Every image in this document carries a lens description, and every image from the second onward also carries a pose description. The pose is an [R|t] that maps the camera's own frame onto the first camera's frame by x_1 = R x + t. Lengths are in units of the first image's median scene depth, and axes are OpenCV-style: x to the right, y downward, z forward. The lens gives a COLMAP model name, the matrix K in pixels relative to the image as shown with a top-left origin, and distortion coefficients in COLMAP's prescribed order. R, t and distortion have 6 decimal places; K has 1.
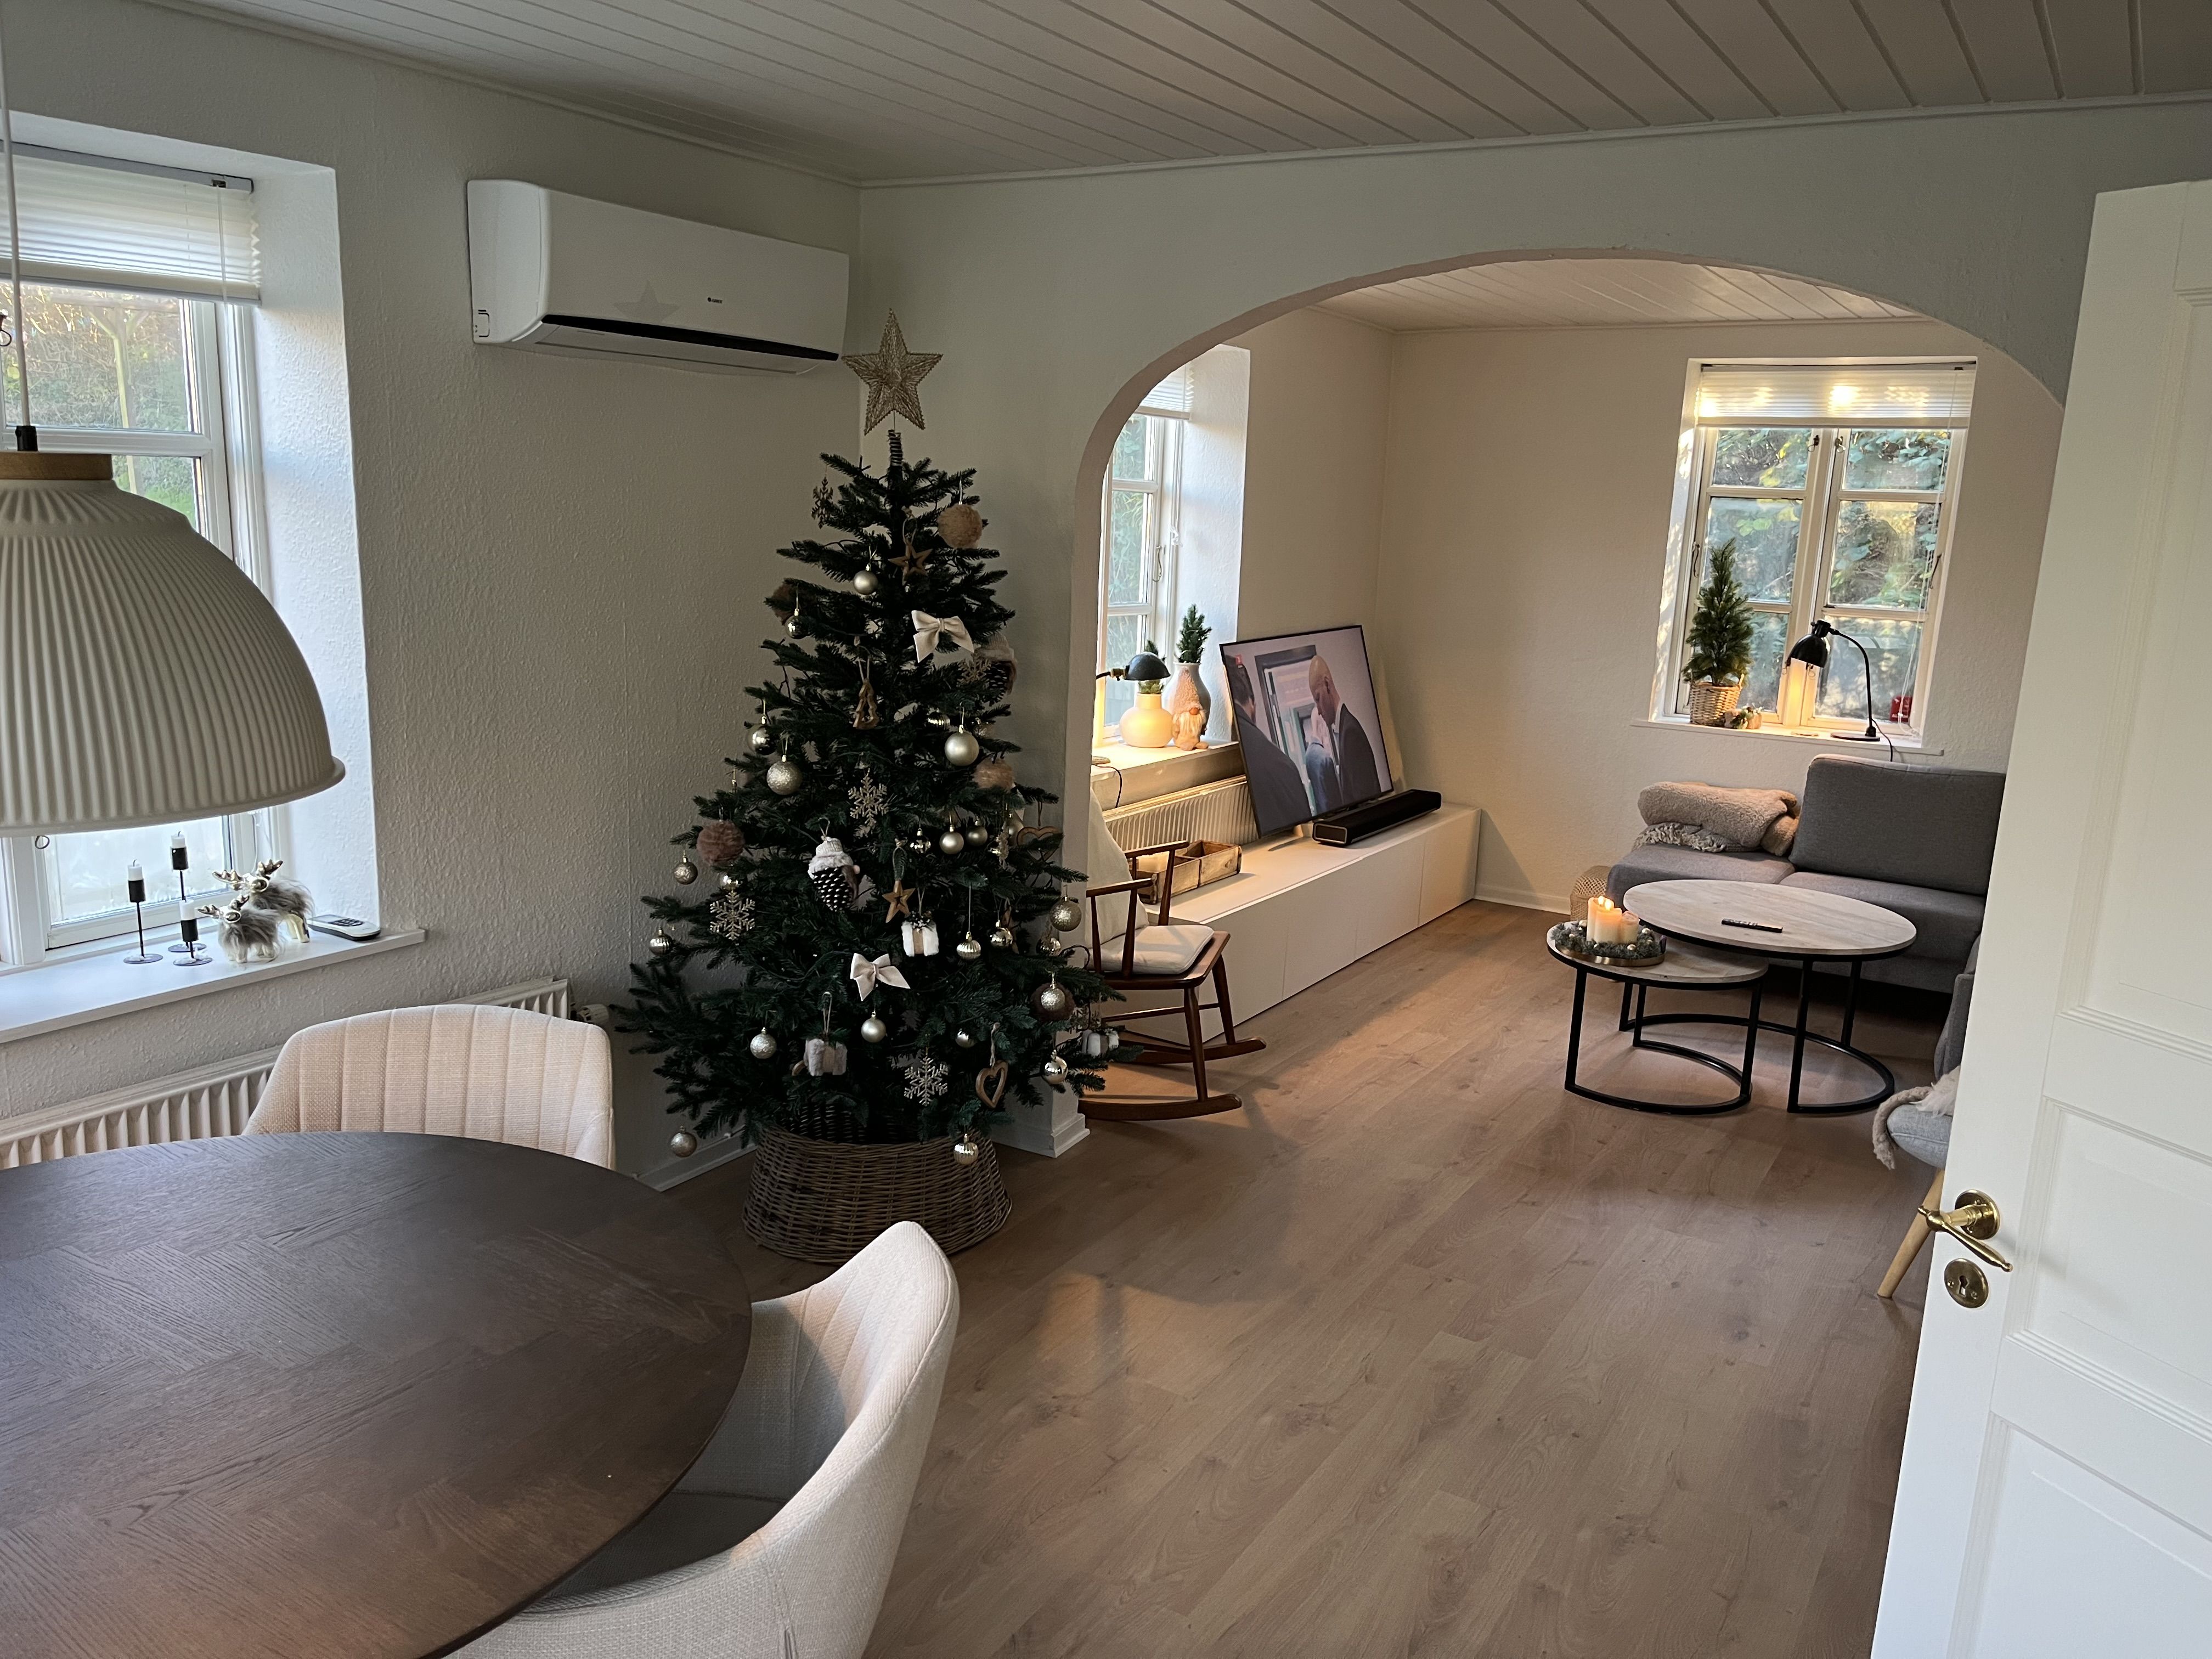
lens RADIAL K [[1646.3, 0, 1093.3], [0, 1646.3, 826.3], [0, 0, 1]] dist [0.048049, -0.070757]
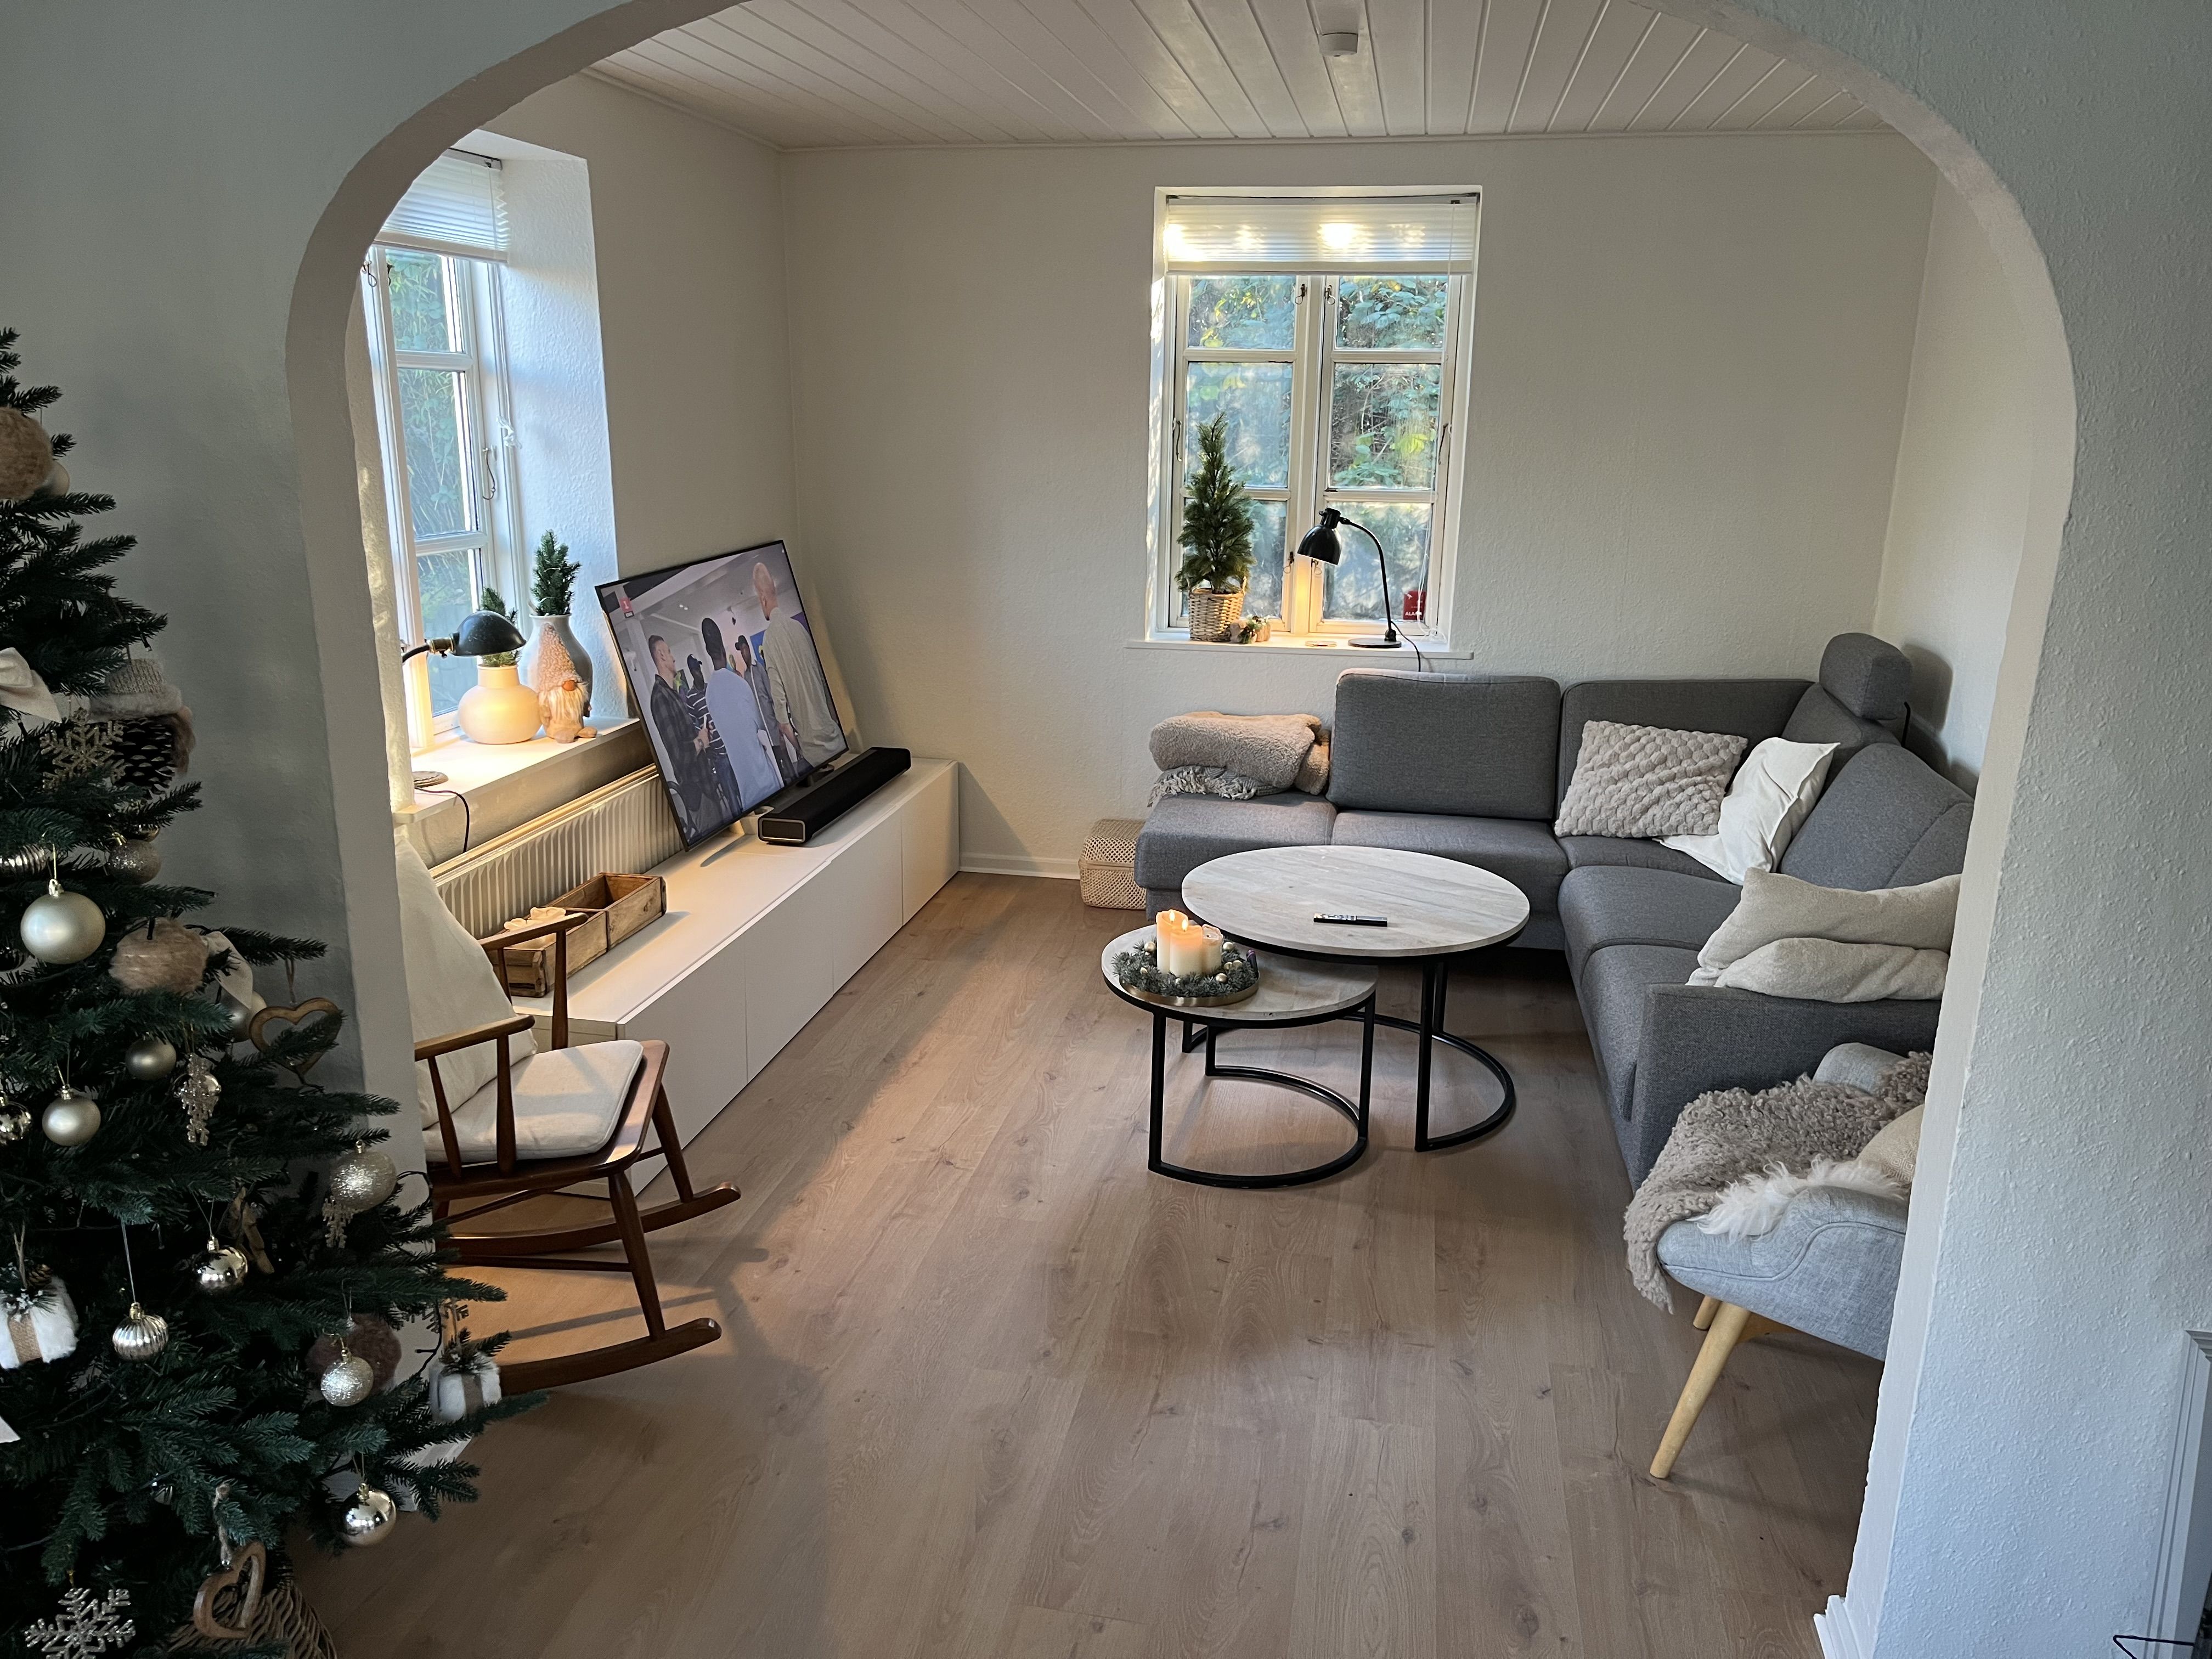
lens RADIAL K [[1646.3, 0, 1111.9], [0, 1646.3, 832.3], [0, 0, 1]] dist [0.048049, -0.070757]
pose [[0.928359, -0.122223, 0.351016, 0.023689], [0.095319, 0.991093, 0.092999, -0.058595], [-0.359256, -0.052878, 0.931740, 0.291713]]
